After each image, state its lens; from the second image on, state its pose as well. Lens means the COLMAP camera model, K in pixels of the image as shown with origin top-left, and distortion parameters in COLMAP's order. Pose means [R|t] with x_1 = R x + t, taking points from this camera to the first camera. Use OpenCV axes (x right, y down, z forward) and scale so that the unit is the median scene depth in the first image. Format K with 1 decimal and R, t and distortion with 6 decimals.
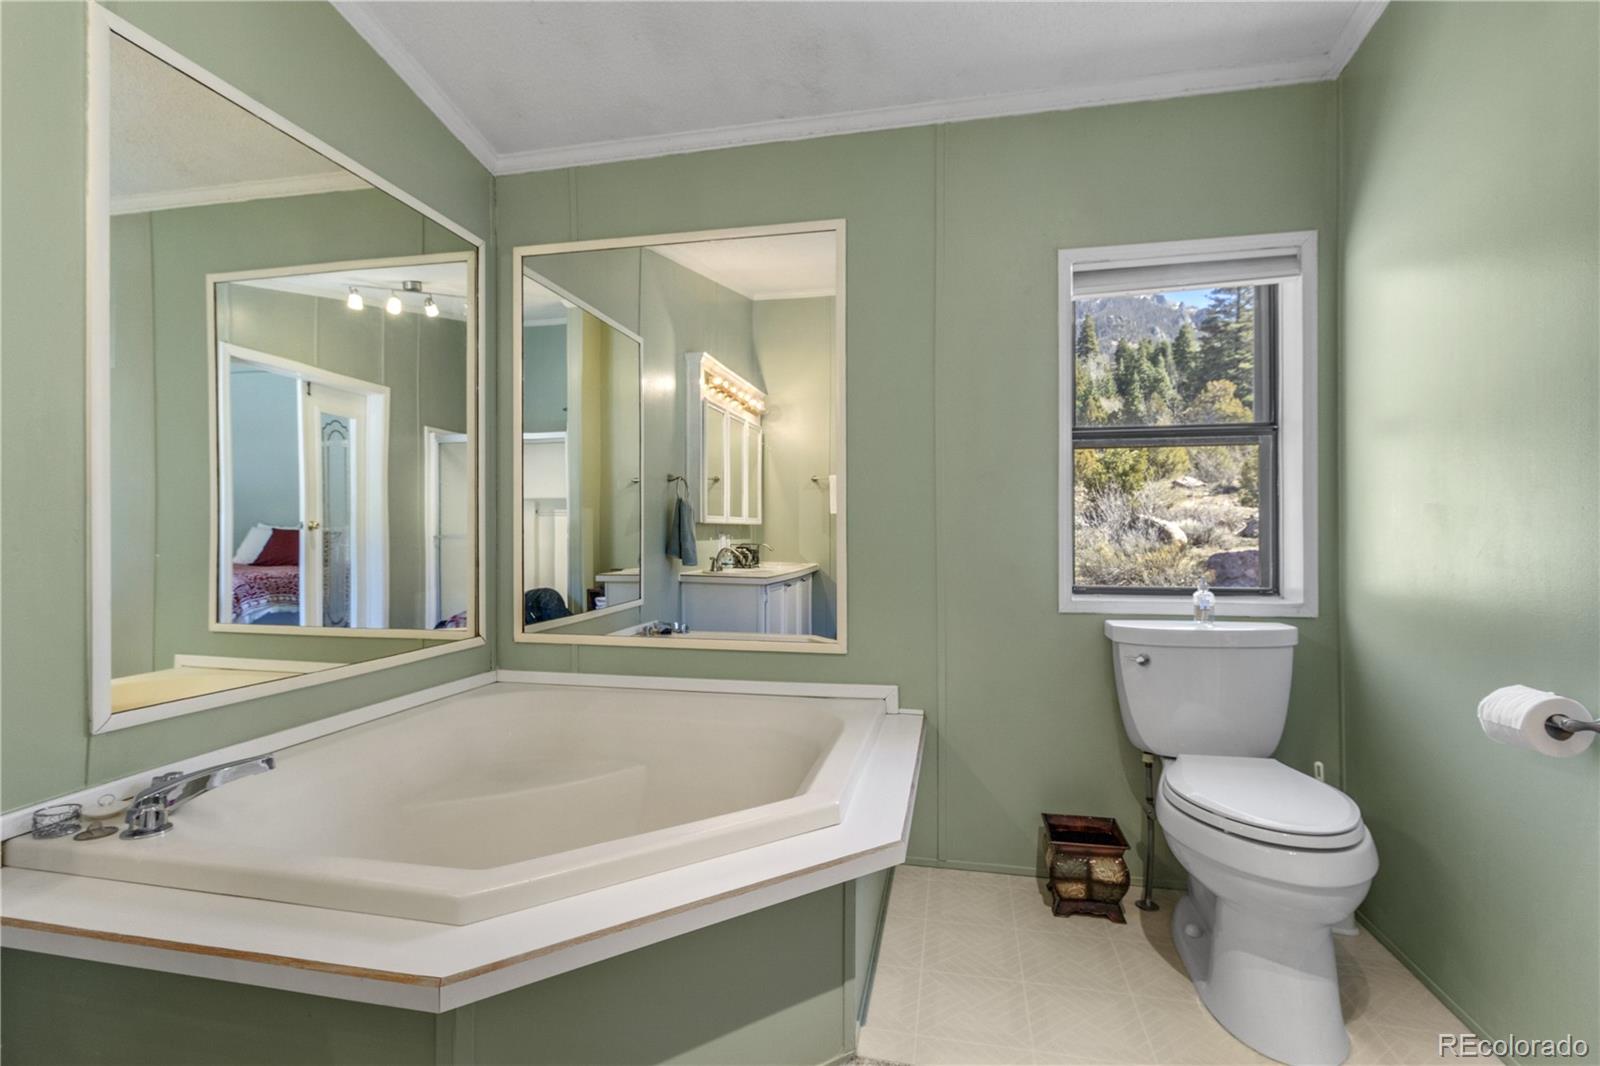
lens RADIAL K [[743.3, 0, 801.7], [0, 743.3, 538.2], [0, 0, 1]] dist [0.004106, 0.000917]
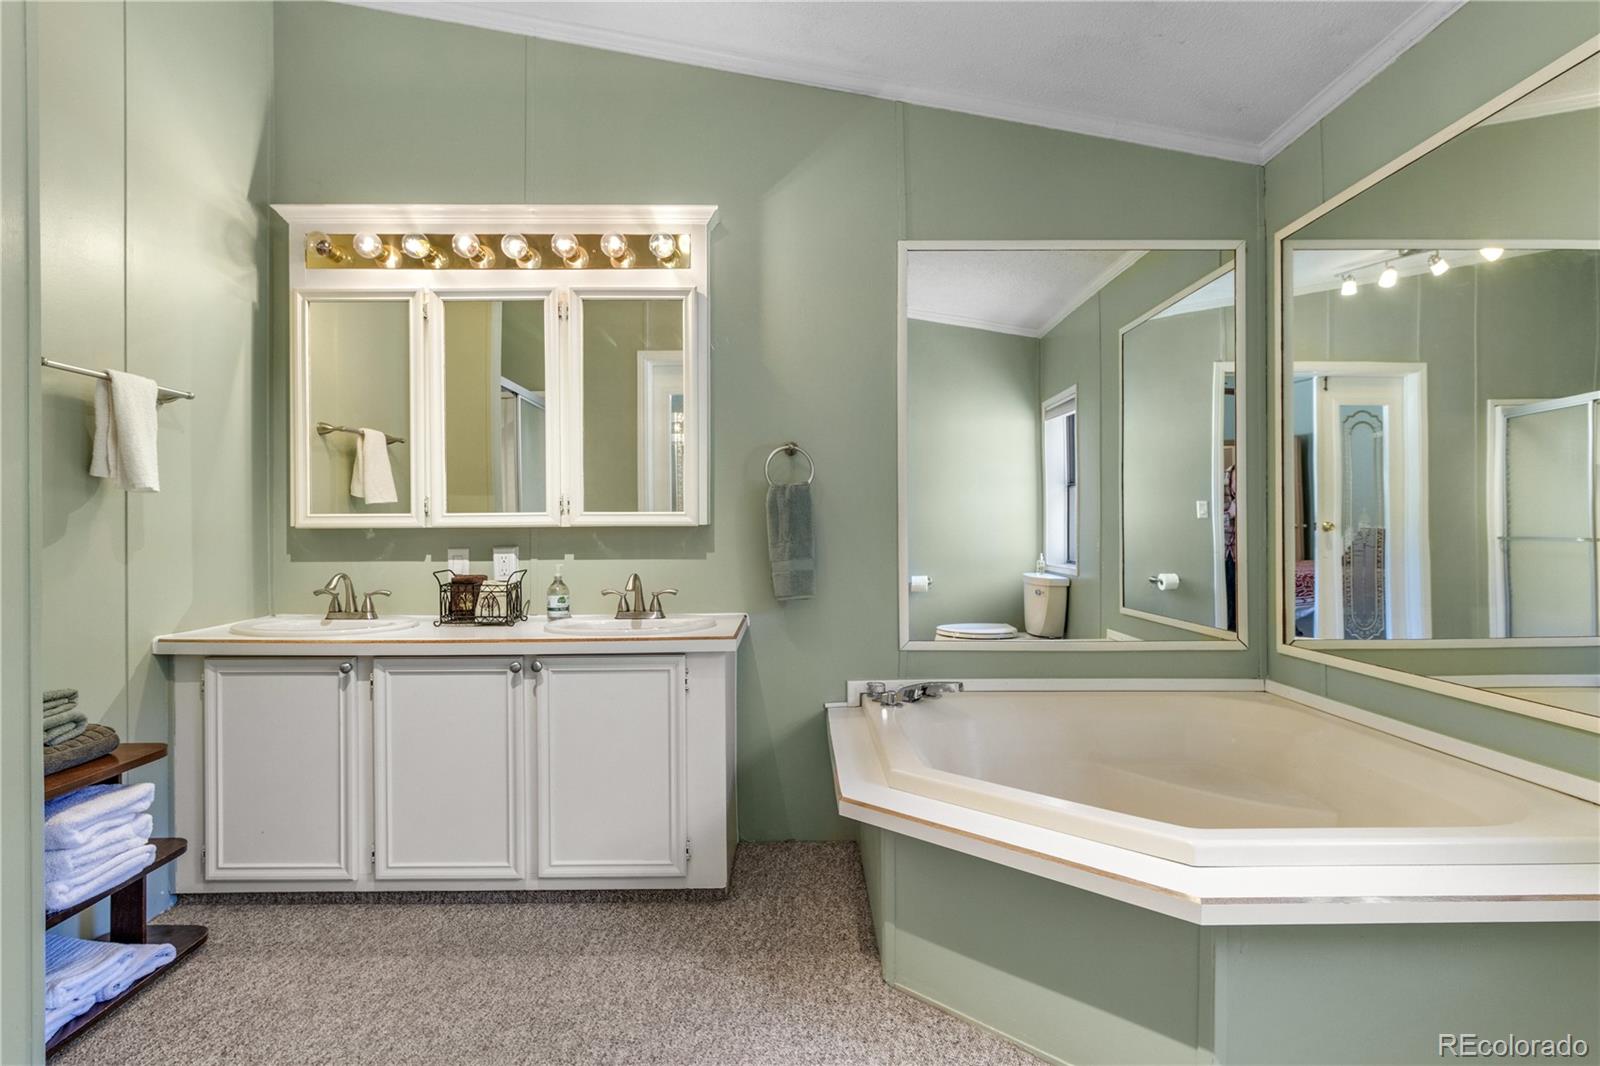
lens RADIAL K [[852.3, 0, 794.3], [0, 852.3, 526.9], [0, 0, 1]] dist [-0.000695, 0.001309]
pose [[0.217953, -0.004732, -0.975948, 0.269037], [-0.005922, 0.999963, -0.006171, -0.004258], [0.975941, 0.007125, 0.217917, 0.087098]]
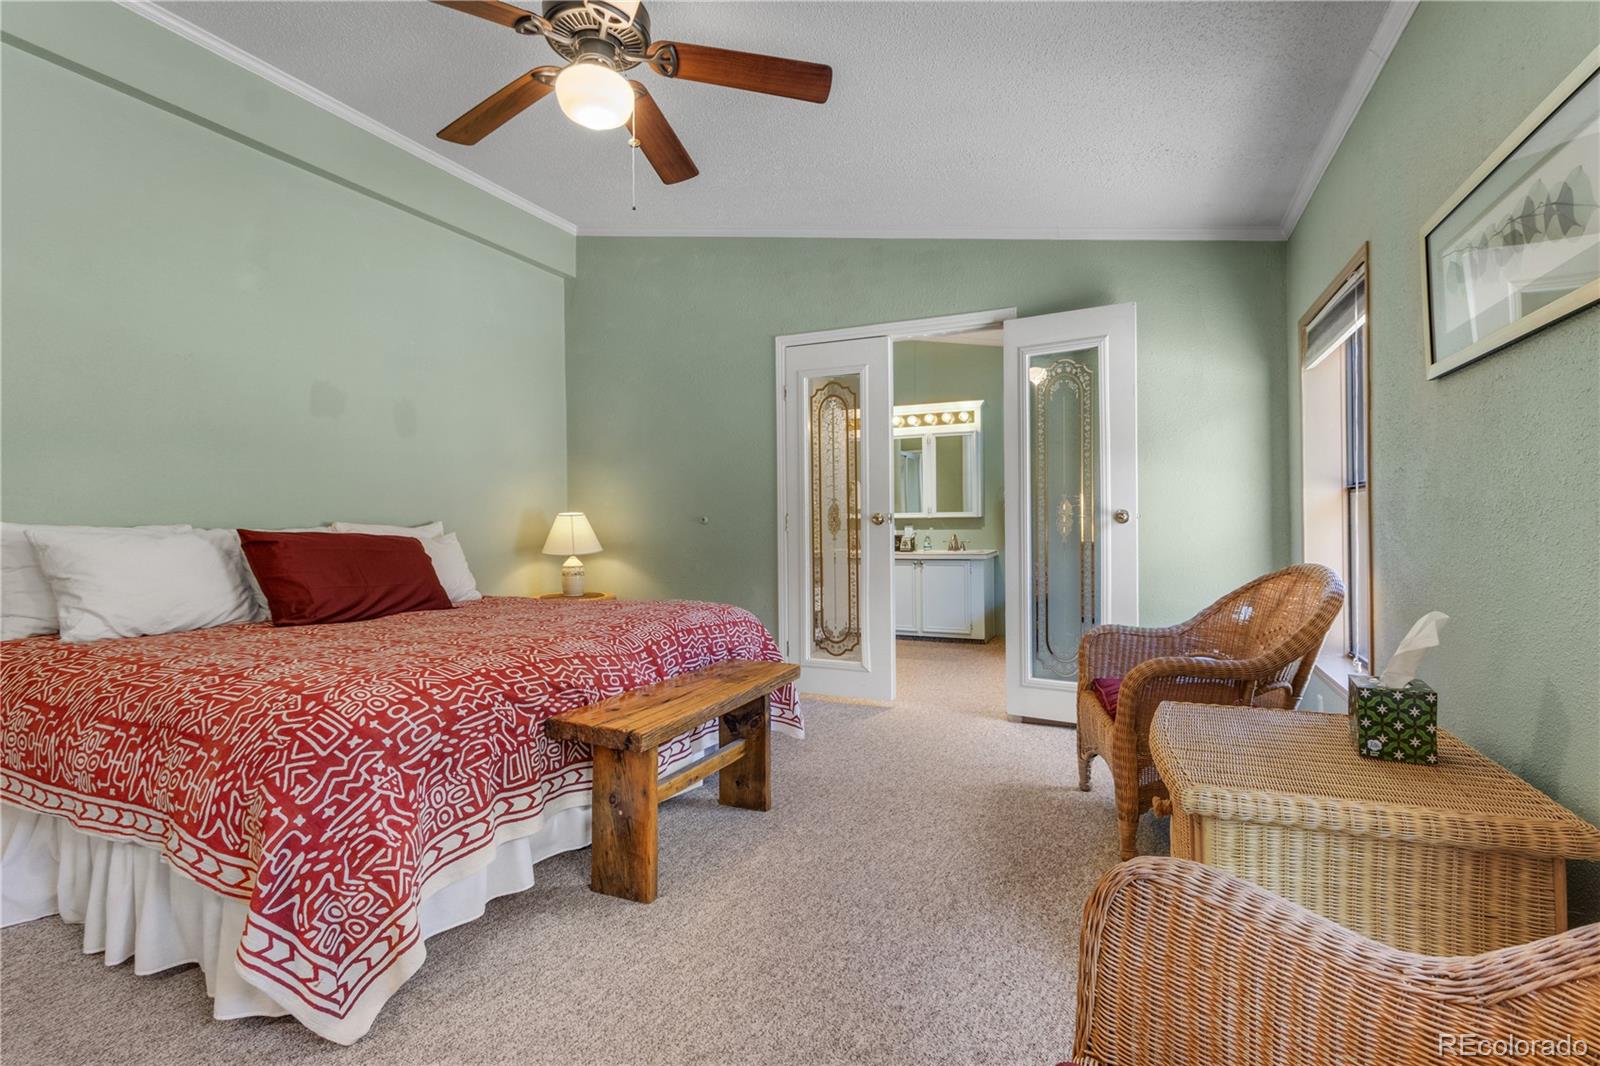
lens RADIAL K [[743.3, 0, 800.0], [0, 743.3, 526.4], [0, 0, 1]] dist [0.004106, 0.000917]
pose [[-0.197132, 0.010876, -0.980317, 1.258470], [0.000746, 0.999940, 0.010944, -0.007065], [0.980377, 0.001426, -0.197128, 0.100154]]
